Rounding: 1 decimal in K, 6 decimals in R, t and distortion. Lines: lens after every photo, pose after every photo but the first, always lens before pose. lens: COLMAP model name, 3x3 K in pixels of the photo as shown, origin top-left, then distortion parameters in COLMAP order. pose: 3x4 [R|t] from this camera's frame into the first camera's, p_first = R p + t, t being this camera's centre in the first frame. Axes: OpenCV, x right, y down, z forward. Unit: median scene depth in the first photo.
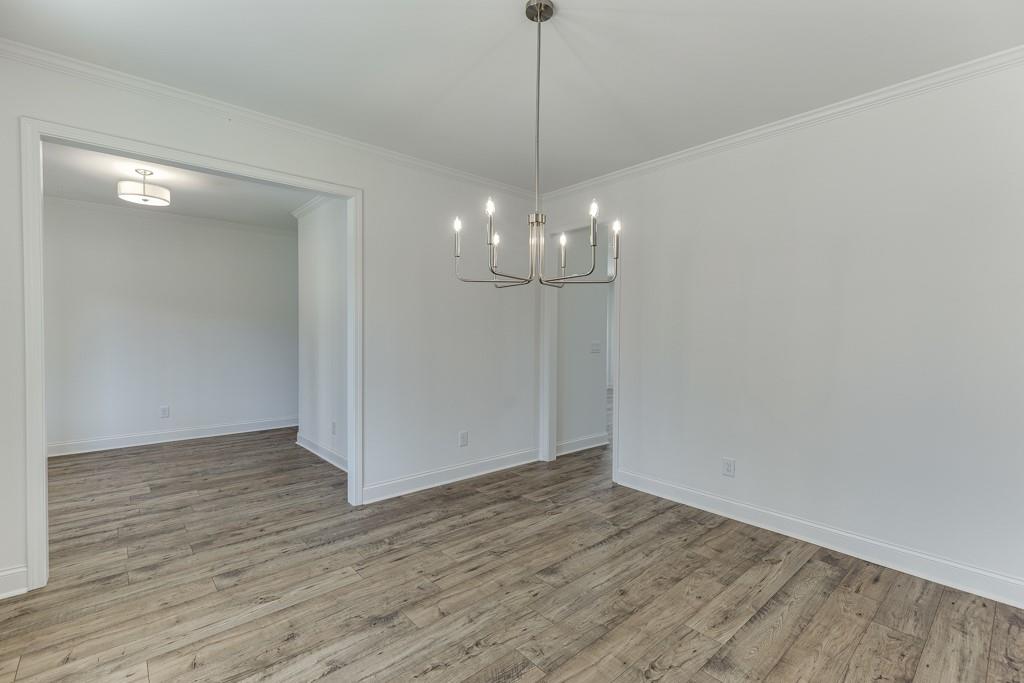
lens RADIAL K [[454.9, 0, 507.1], [0, 454.9, 334.6], [0, 0, 1]] dist [0.009534, -0.002054]
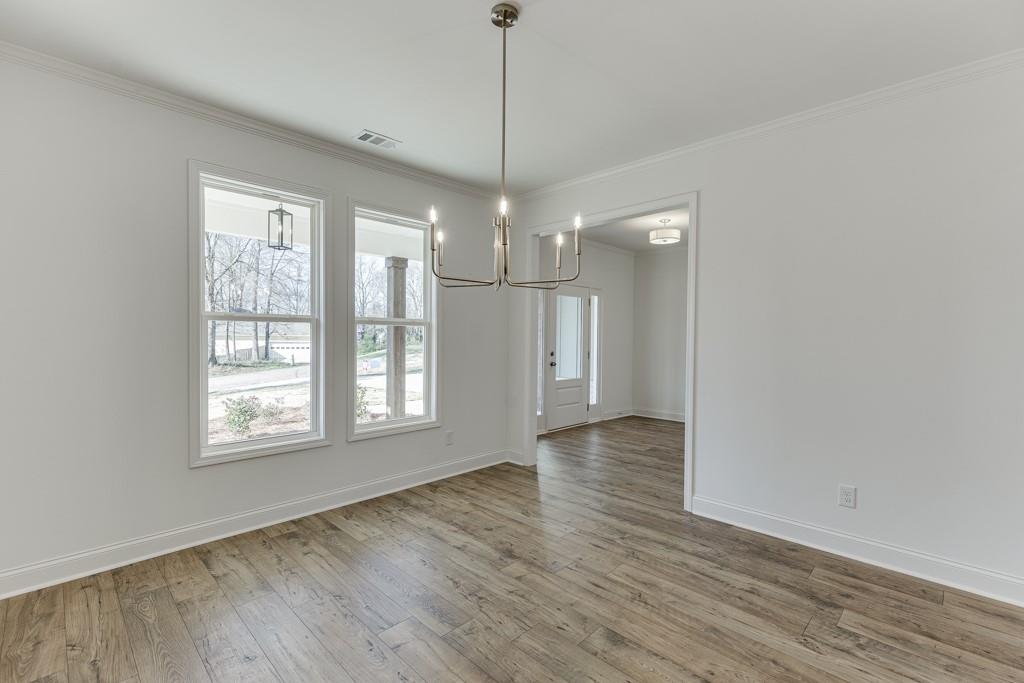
lens RADIAL K [[454.9, 0, 533.4], [0, 454.9, 341.2], [0, 0, 1]] dist [0.009534, -0.002054]
pose [[0.105130, 0.010168, -0.994407, 0.699576], [-0.012445, 0.999883, 0.008908, 0.000683], [0.994381, 0.011439, 0.105244, 0.629617]]
